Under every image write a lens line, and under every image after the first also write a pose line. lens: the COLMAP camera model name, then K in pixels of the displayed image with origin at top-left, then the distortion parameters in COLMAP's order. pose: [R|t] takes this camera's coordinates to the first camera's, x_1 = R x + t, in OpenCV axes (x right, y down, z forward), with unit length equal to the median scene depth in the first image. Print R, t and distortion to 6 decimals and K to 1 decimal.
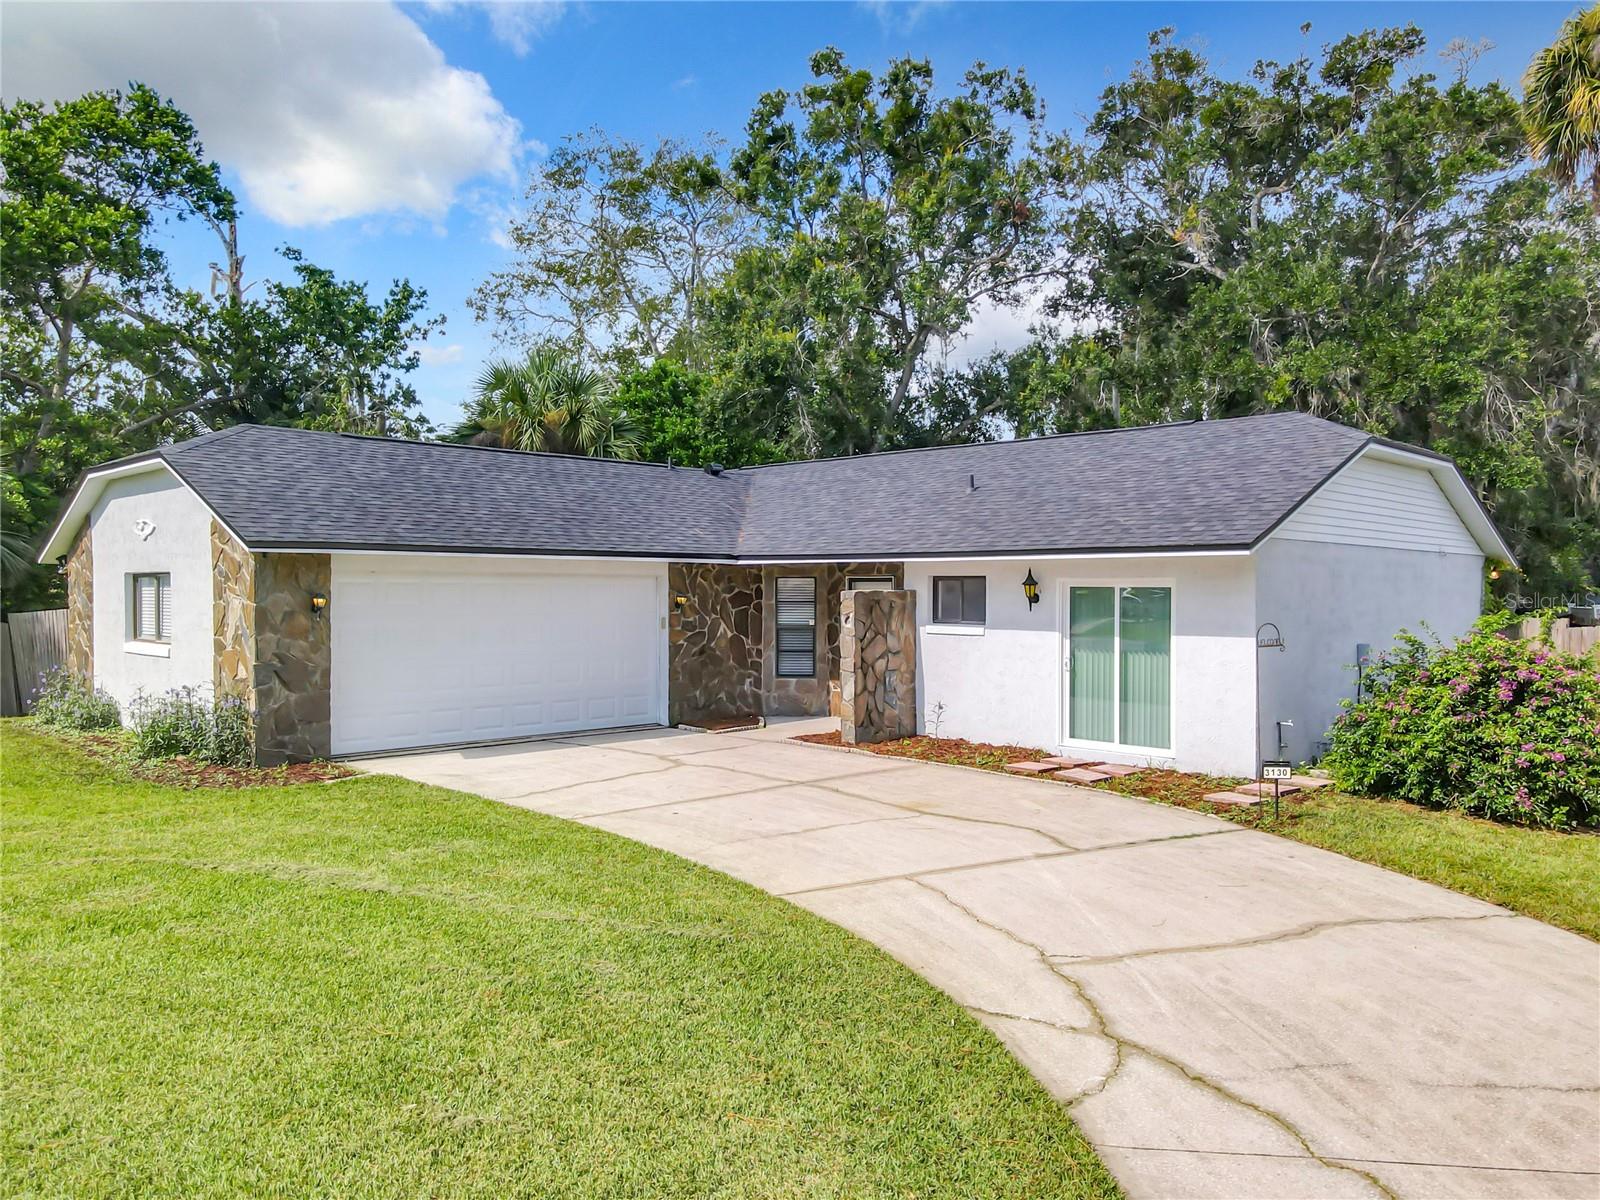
lens RADIAL K [[1177.3, 0, 800.0], [0, 1177.3, 600.0], [0, 0, 1]] dist [-0.000372, 0.038791]
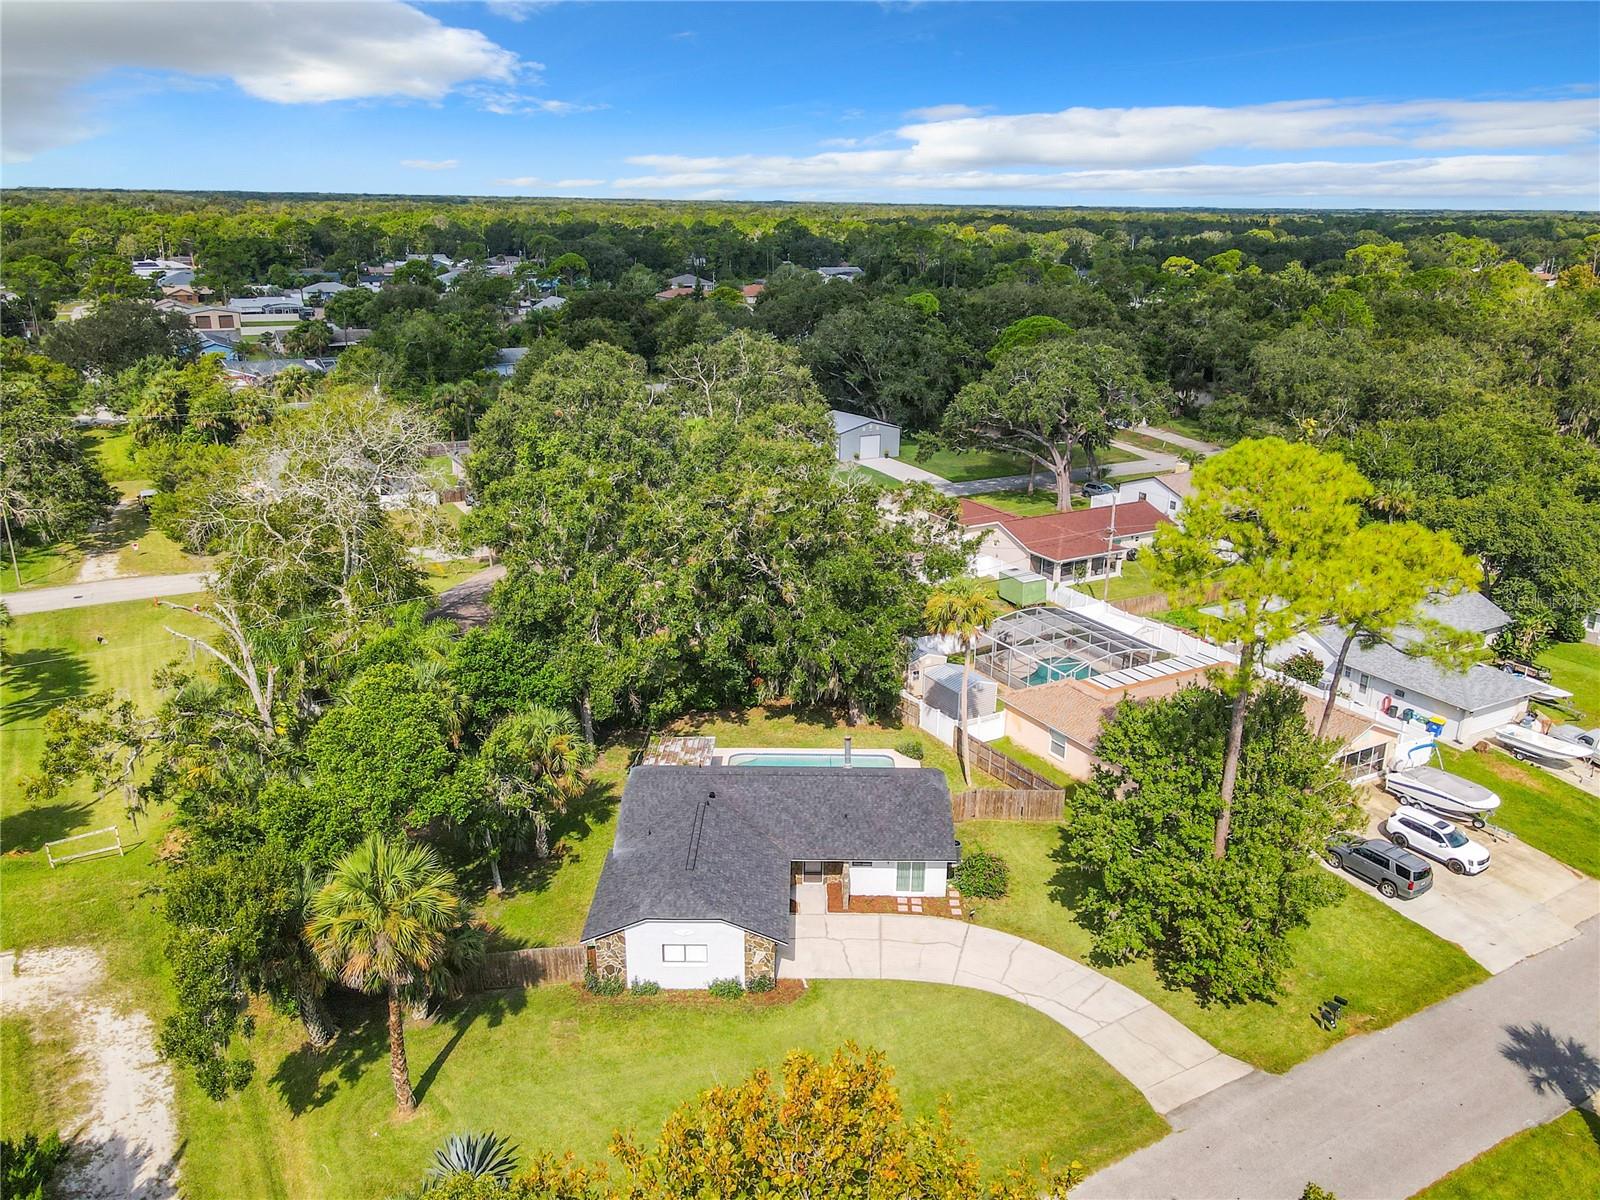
lens RADIAL K [[1202.0, 0, 800.0], [0, 1202.0, 600.0], [0, 0, 1]] dist [0.000668, 0.002362]
pose [[0.713973, -0.217556, 0.665516, -2.123756], [0.003312, 0.951541, 0.307504, -1.763042], [-0.700165, -0.217345, 0.680095, -1.122362]]
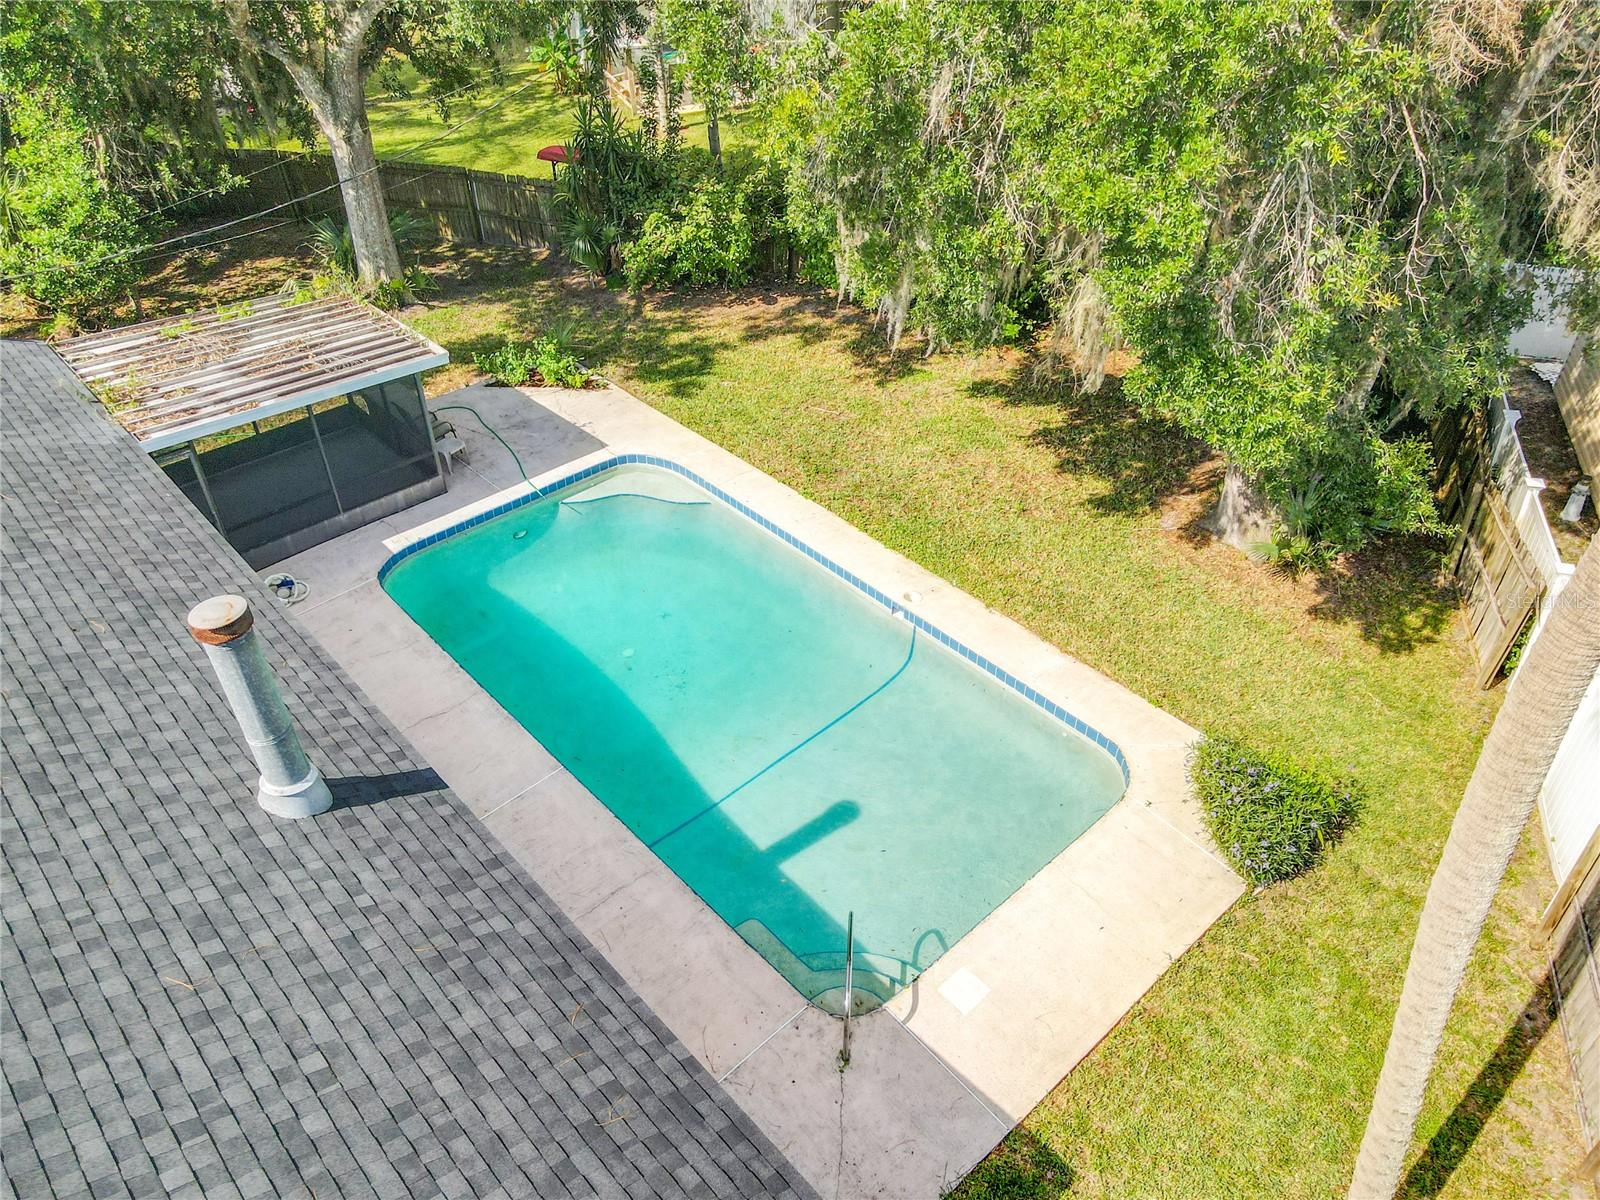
lens RADIAL K [[1156.5, 0, 800.2], [0, 1156.5, 622.8], [0, 0, 1]] dist [0.001561, 0.001000]
pose [[0.999074, 0.014580, -0.040473, 0.682450], [0.013588, 0.785695, 0.618465, -0.453307], [0.040816, -0.618442, 0.784770, 0.923437]]
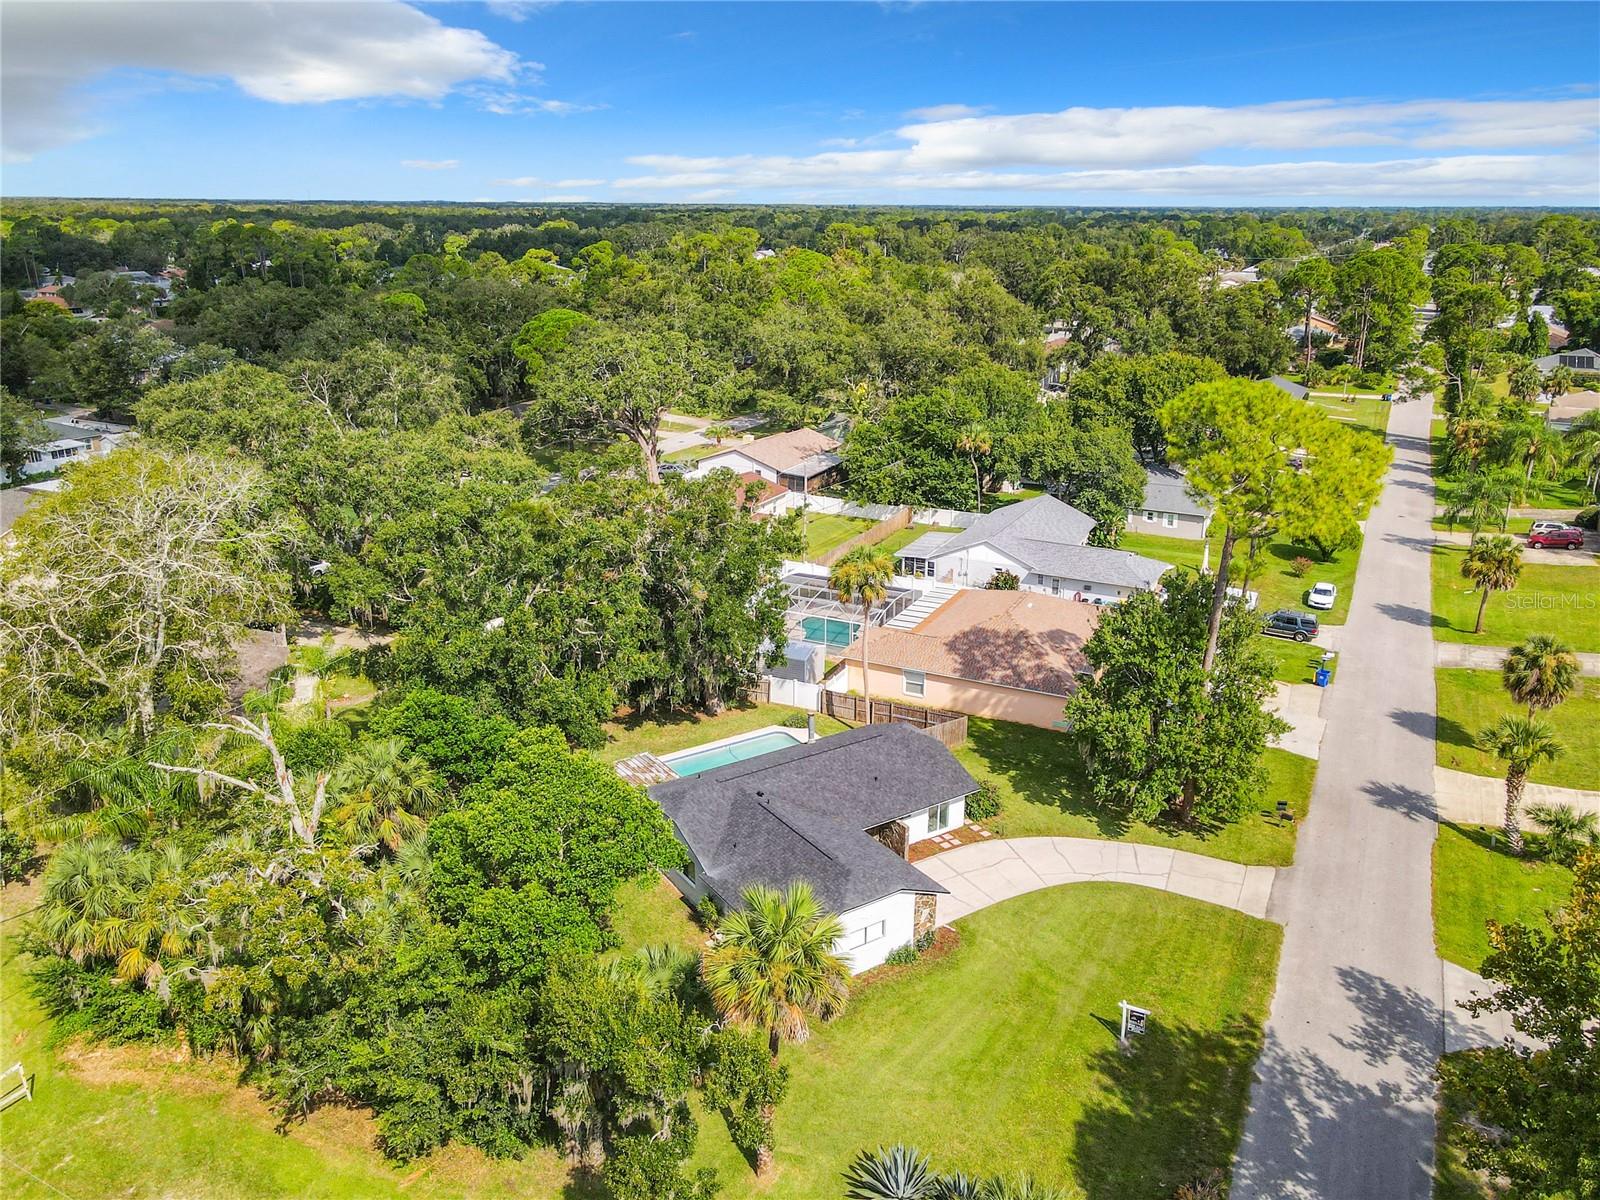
lens RADIAL K [[1202.0, 0, 800.0], [0, 1202.0, 600.0], [0, 0, 1]] dist [0.000668, 0.002362]
pose [[0.206525, -0.313447, 0.926876, -3.138466], [0.015455, 0.948225, 0.317223, -1.788752], [-0.978319, -0.051190, 0.200676, 0.531482]]
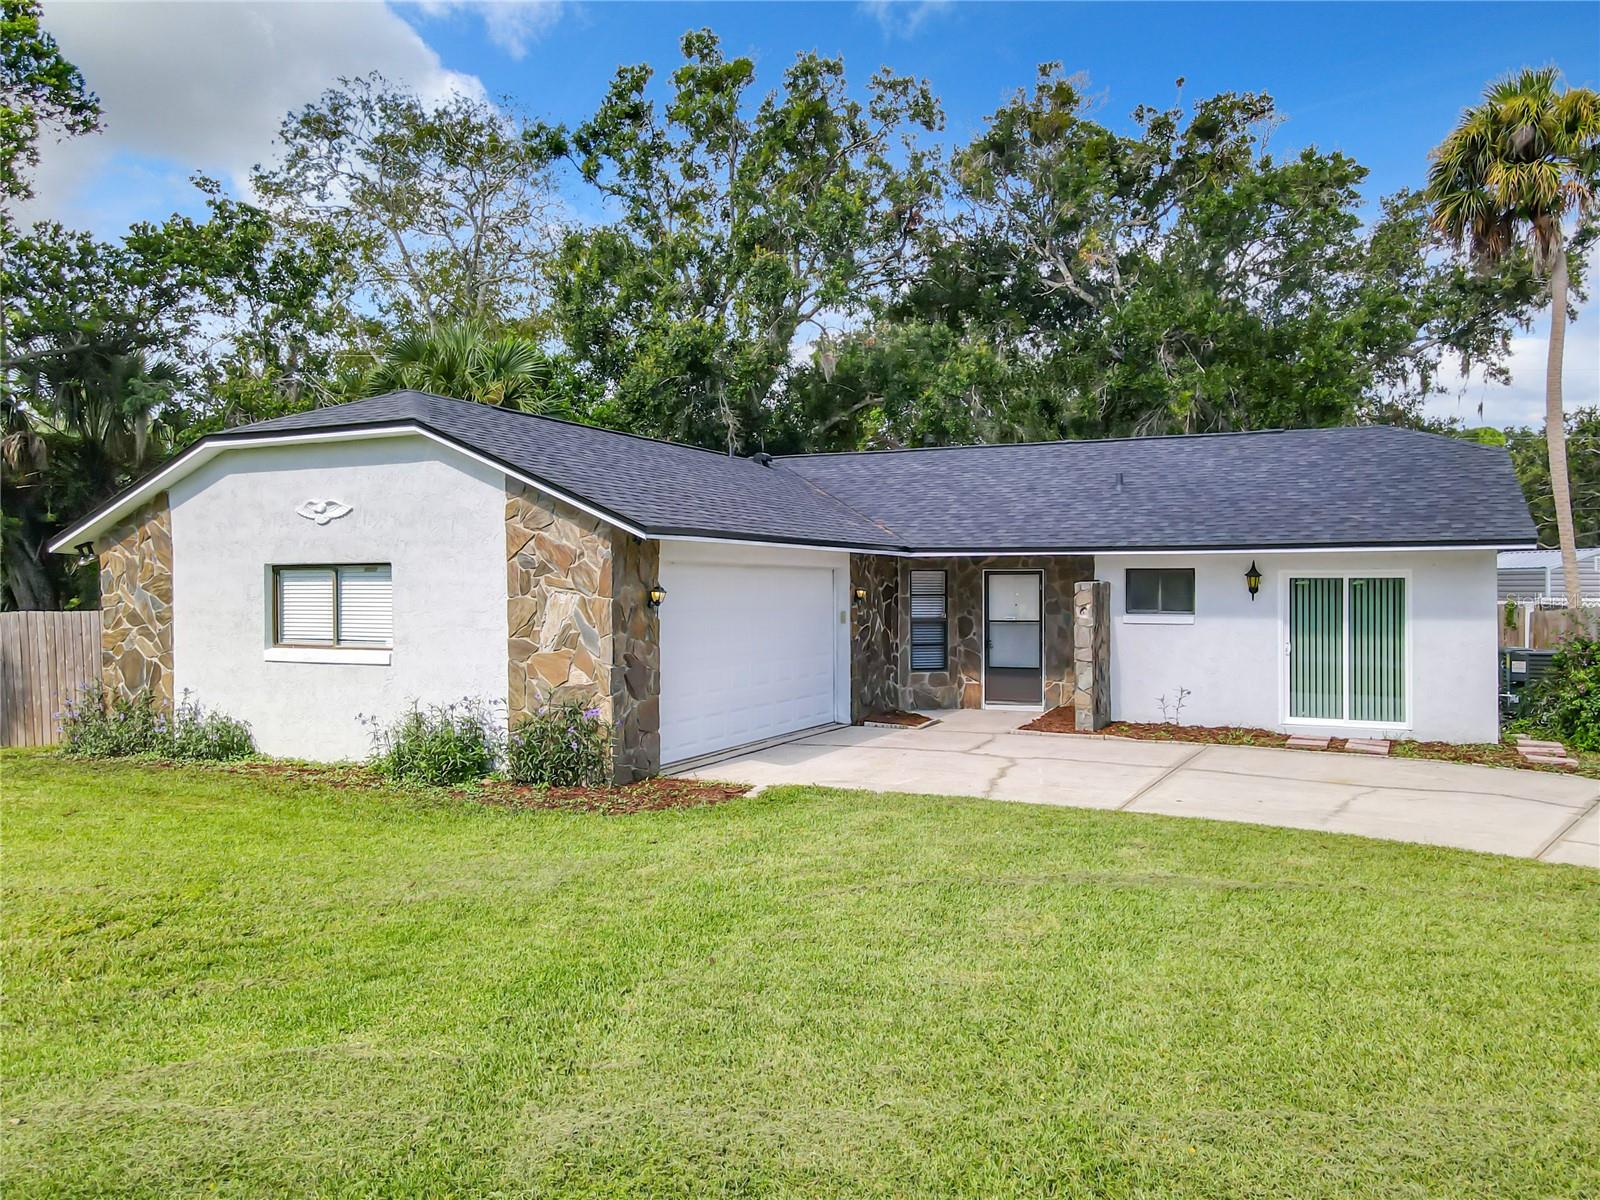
lens RADIAL K [[1184.9, 0, 800.0], [0, 1184.9, 600.0], [0, 0, 1]] dist [0.011598, 0.006311]
pose [[0.943293, -0.008181, 0.331859, -0.483206], [0.007644, 0.999967, 0.002925, 0.002281], [-0.331872, -0.000223, 0.943324, 0.098493]]
